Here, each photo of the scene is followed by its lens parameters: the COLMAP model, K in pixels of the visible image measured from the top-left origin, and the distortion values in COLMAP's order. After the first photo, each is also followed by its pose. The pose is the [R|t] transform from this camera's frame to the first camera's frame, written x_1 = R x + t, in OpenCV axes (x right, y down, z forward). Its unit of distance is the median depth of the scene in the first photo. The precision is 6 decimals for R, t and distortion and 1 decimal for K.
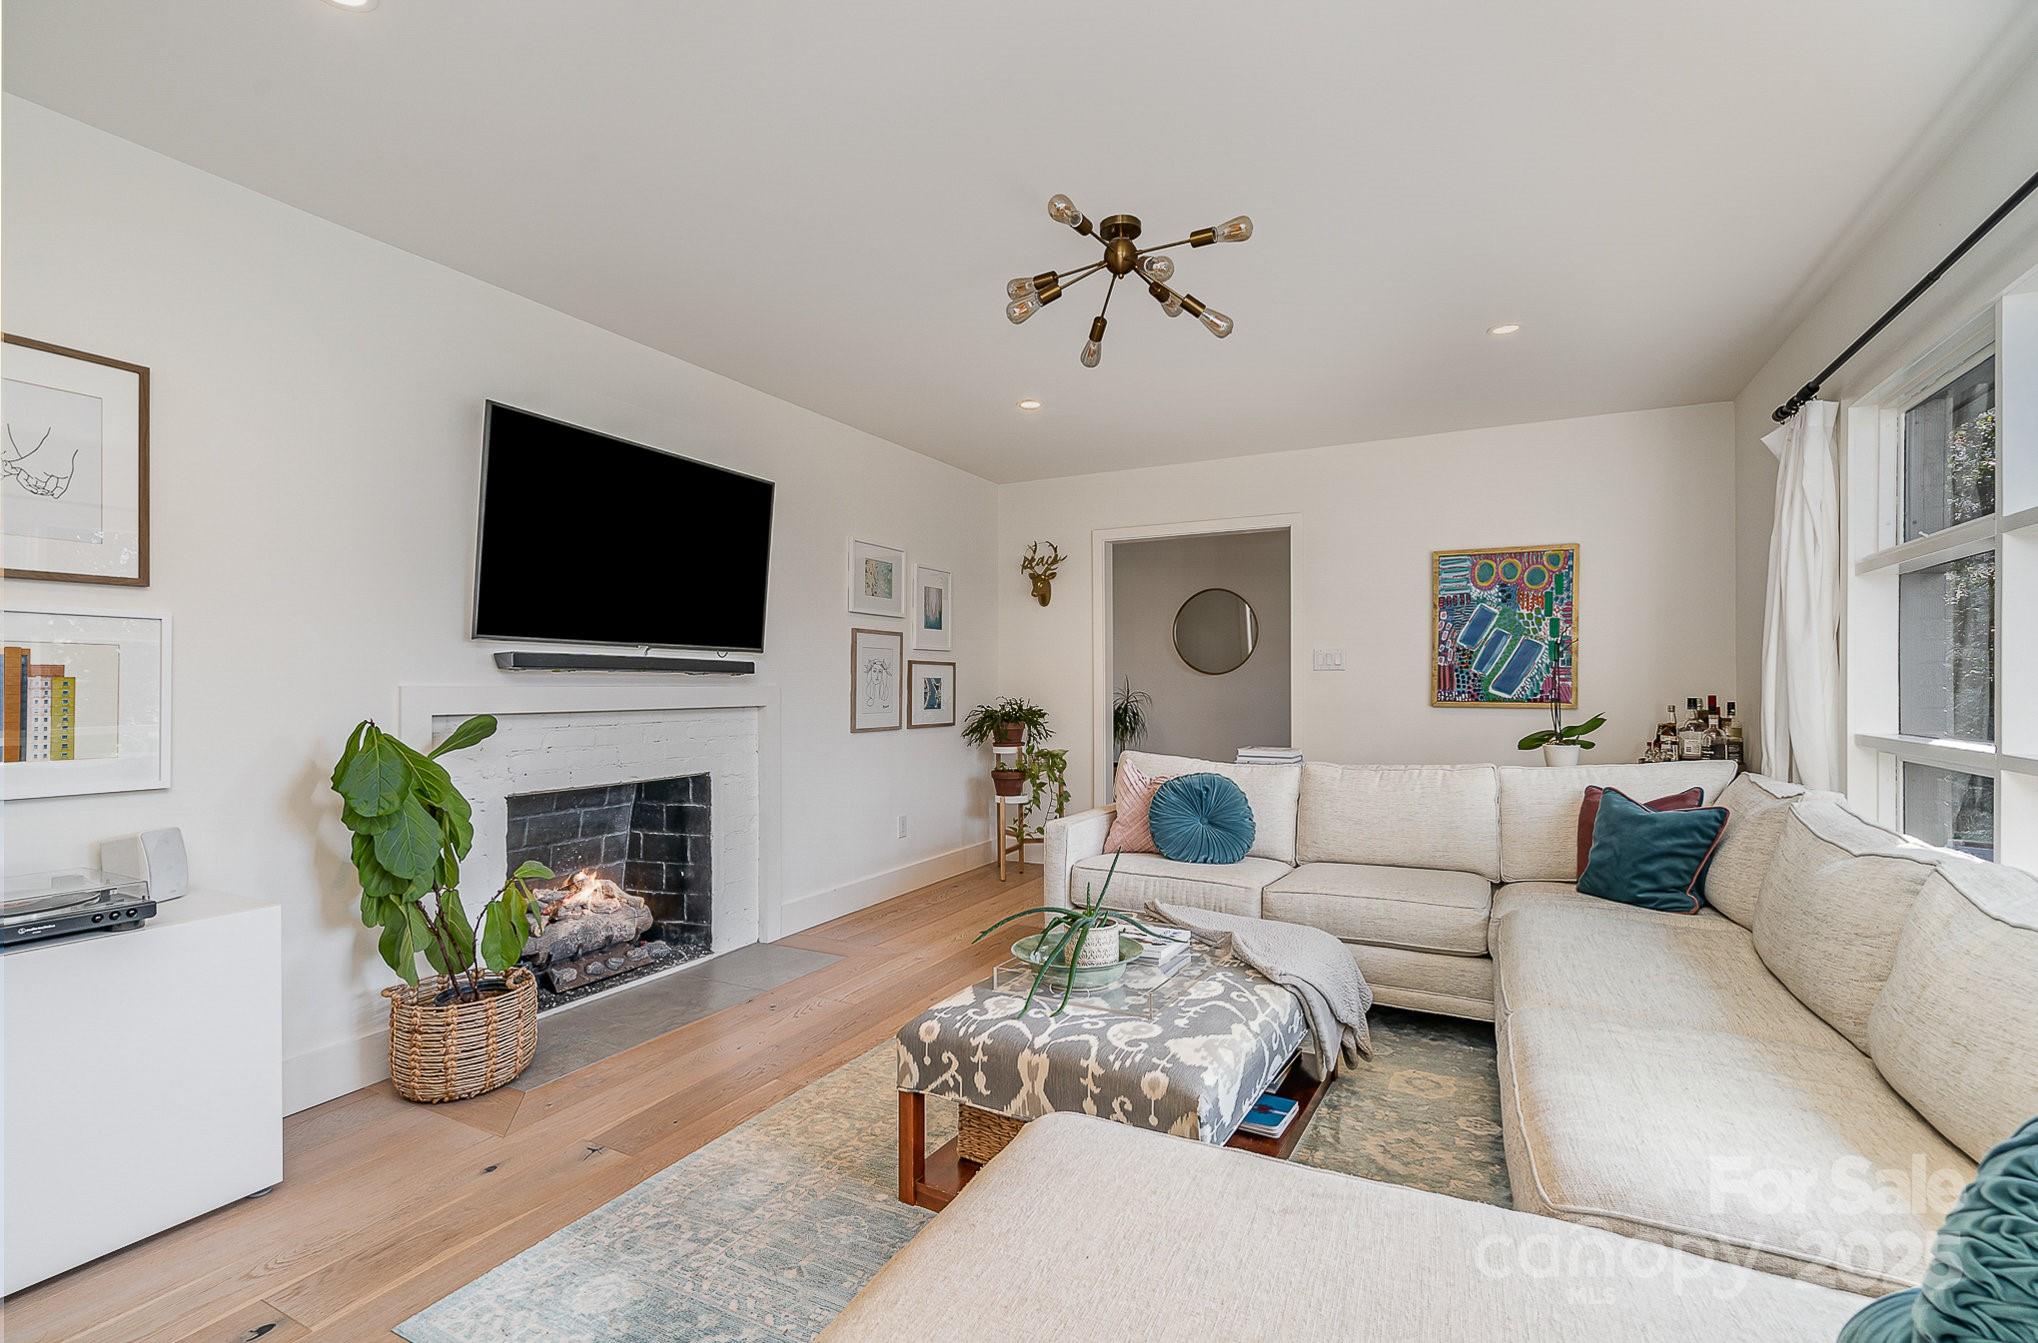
lens RADIAL K [[929.9, 0, 1019.0], [0, 929.9, 671.5], [0, 0, 1]] dist [-0.001676, -0.000116]
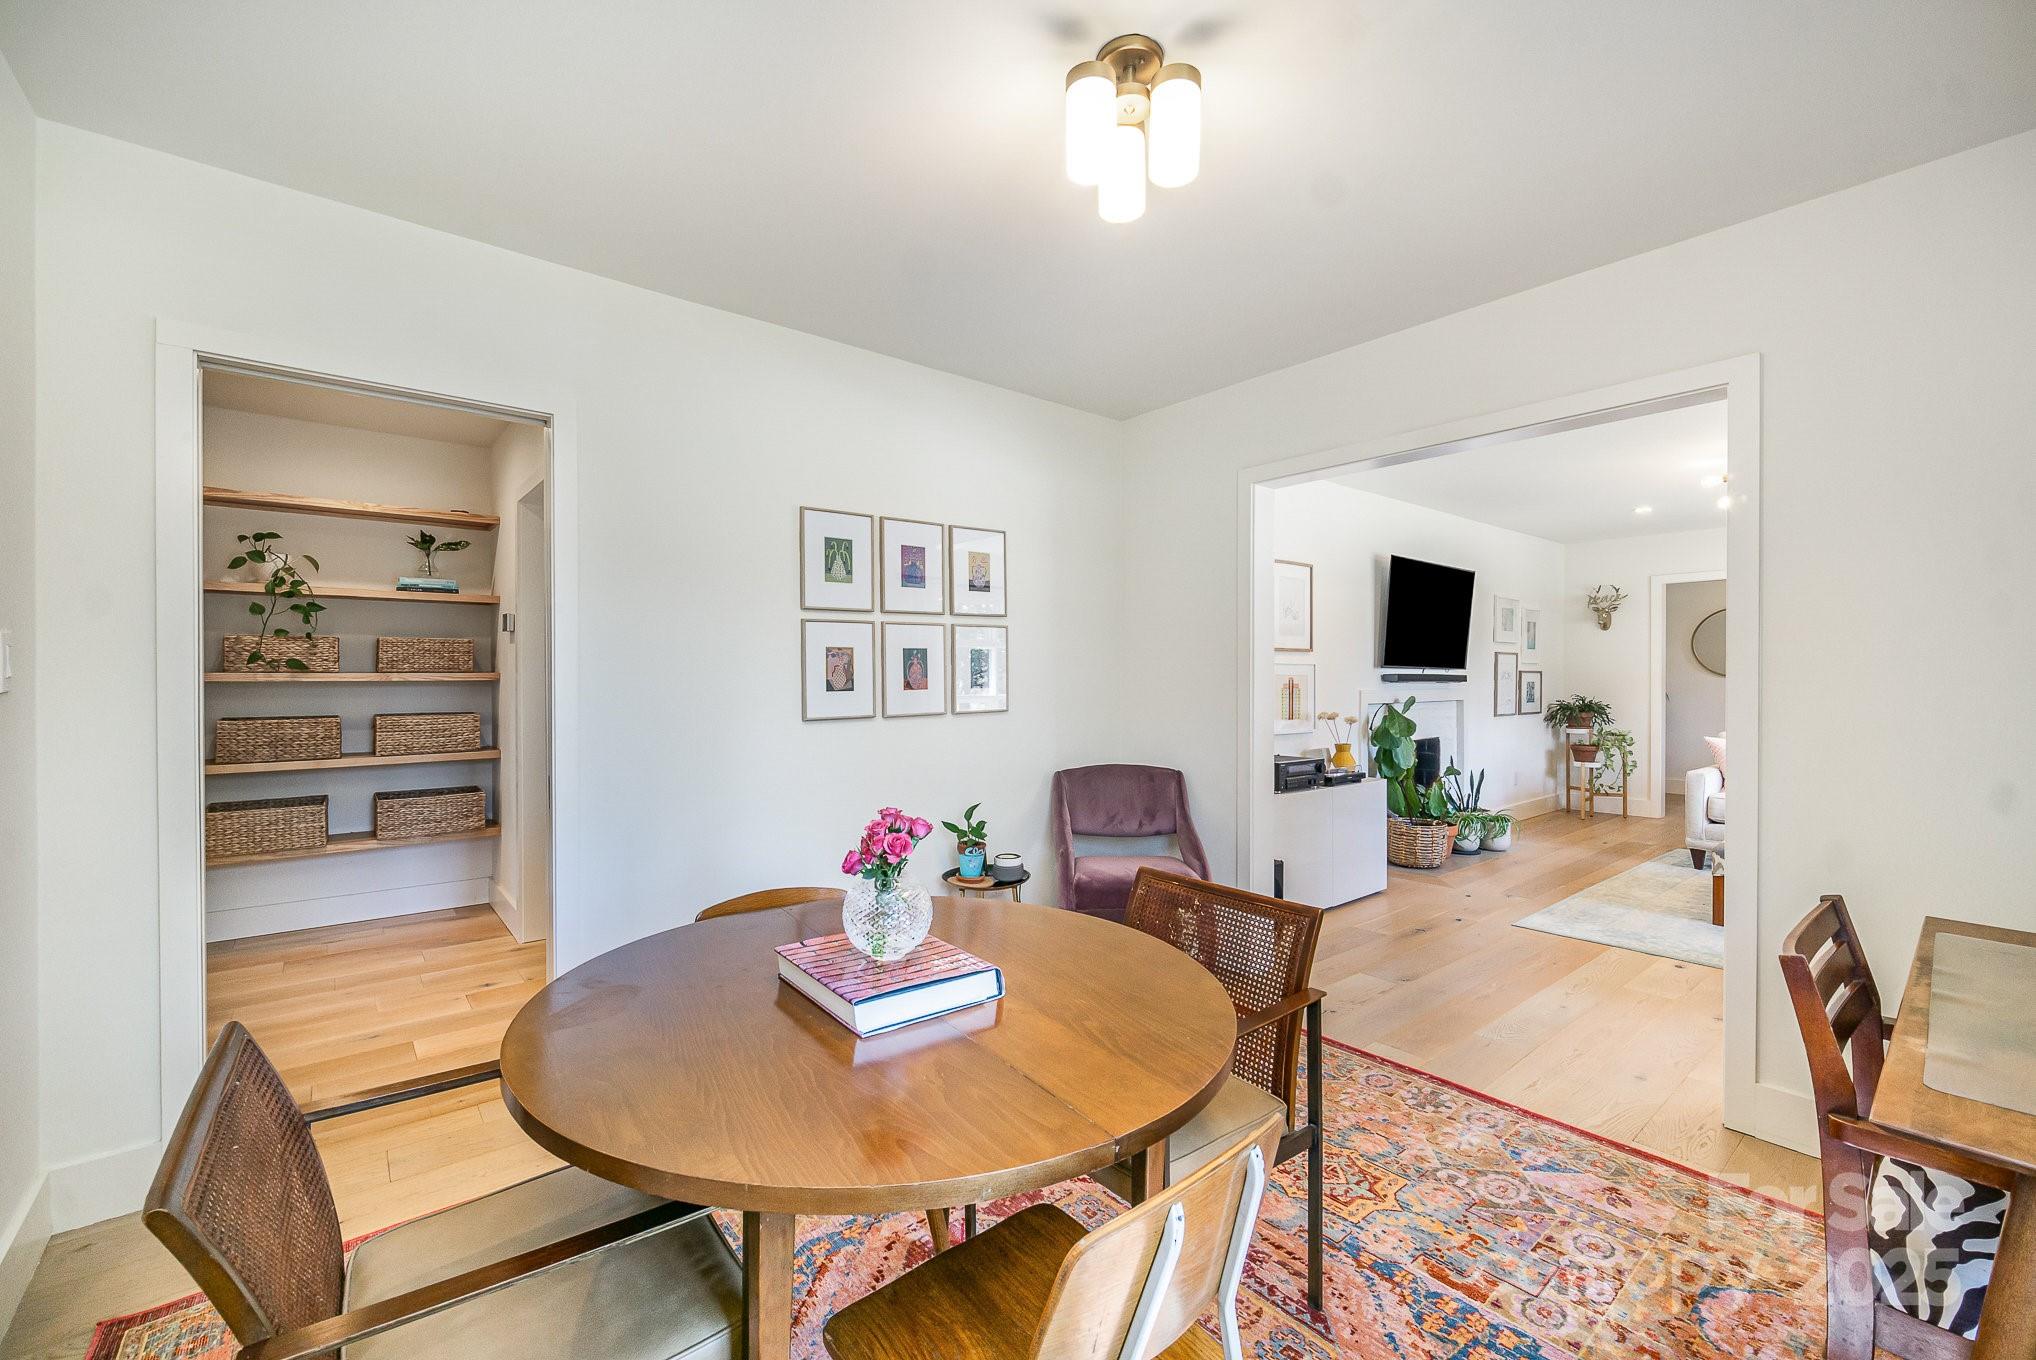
lens RADIAL K [[823.7, 0, 1018.0], [0, 823.7, 680.0], [0, 0, 1]] dist [0.000008, -0.000030]
pose [[0.915994, -0.002439, -0.401185, -0.304050], [0.008482, 0.999876, 0.013287, -0.019844], [0.401103, -0.015574, 0.915901, -0.533052]]
